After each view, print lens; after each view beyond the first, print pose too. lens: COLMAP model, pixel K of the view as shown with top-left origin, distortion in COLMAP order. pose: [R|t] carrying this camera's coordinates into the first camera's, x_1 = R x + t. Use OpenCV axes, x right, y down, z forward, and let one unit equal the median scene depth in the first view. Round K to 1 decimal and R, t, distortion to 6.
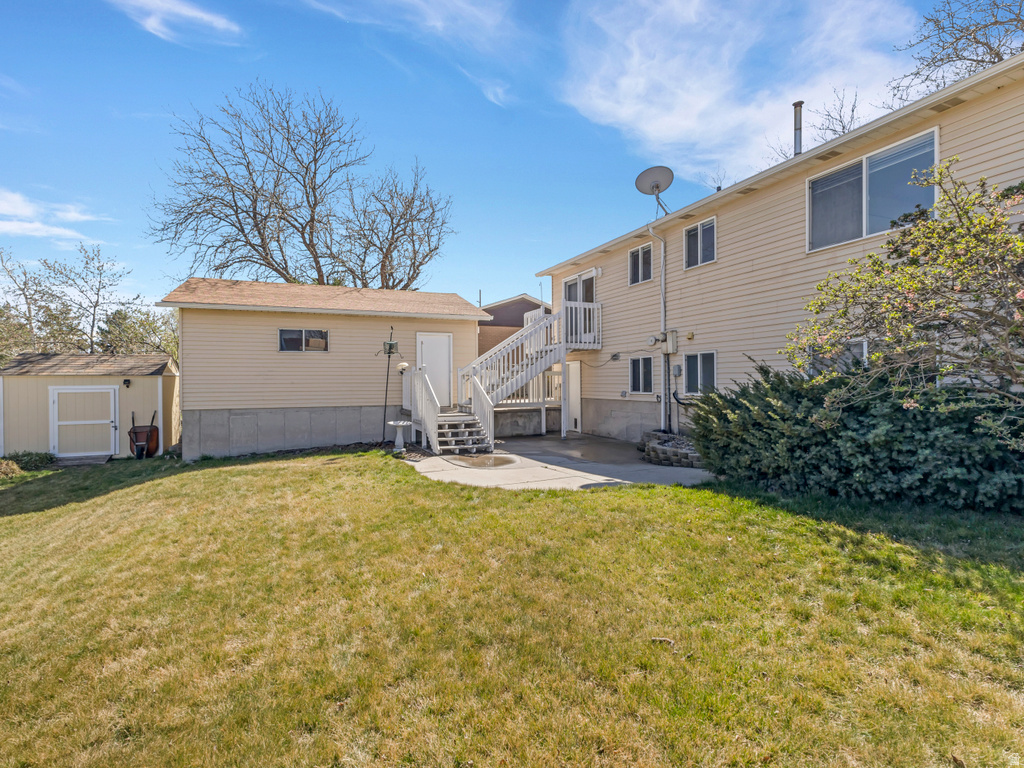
lens RADIAL K [[512.9, 0, 512.0], [0, 512.9, 384.0], [0, 0, 1]] dist [-0.004344, -0.000119]
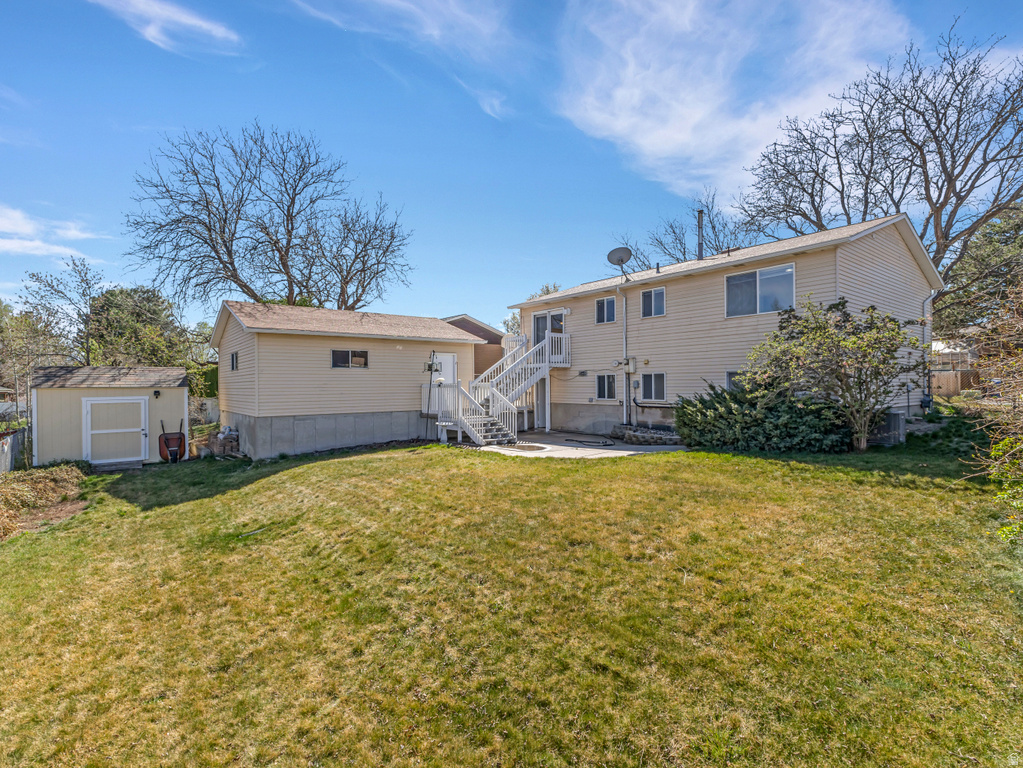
lens RADIAL K [[499.6, 0, 511.5], [0, 499.6, 384.0], [0, 0, 1]] dist [-0.015374, -0.000332]
pose [[0.964676, -0.002205, 0.263429, -0.383463], [0.004089, 0.999970, -0.006605, -0.017552], [-0.263406, 0.007449, 0.964656, -0.292075]]
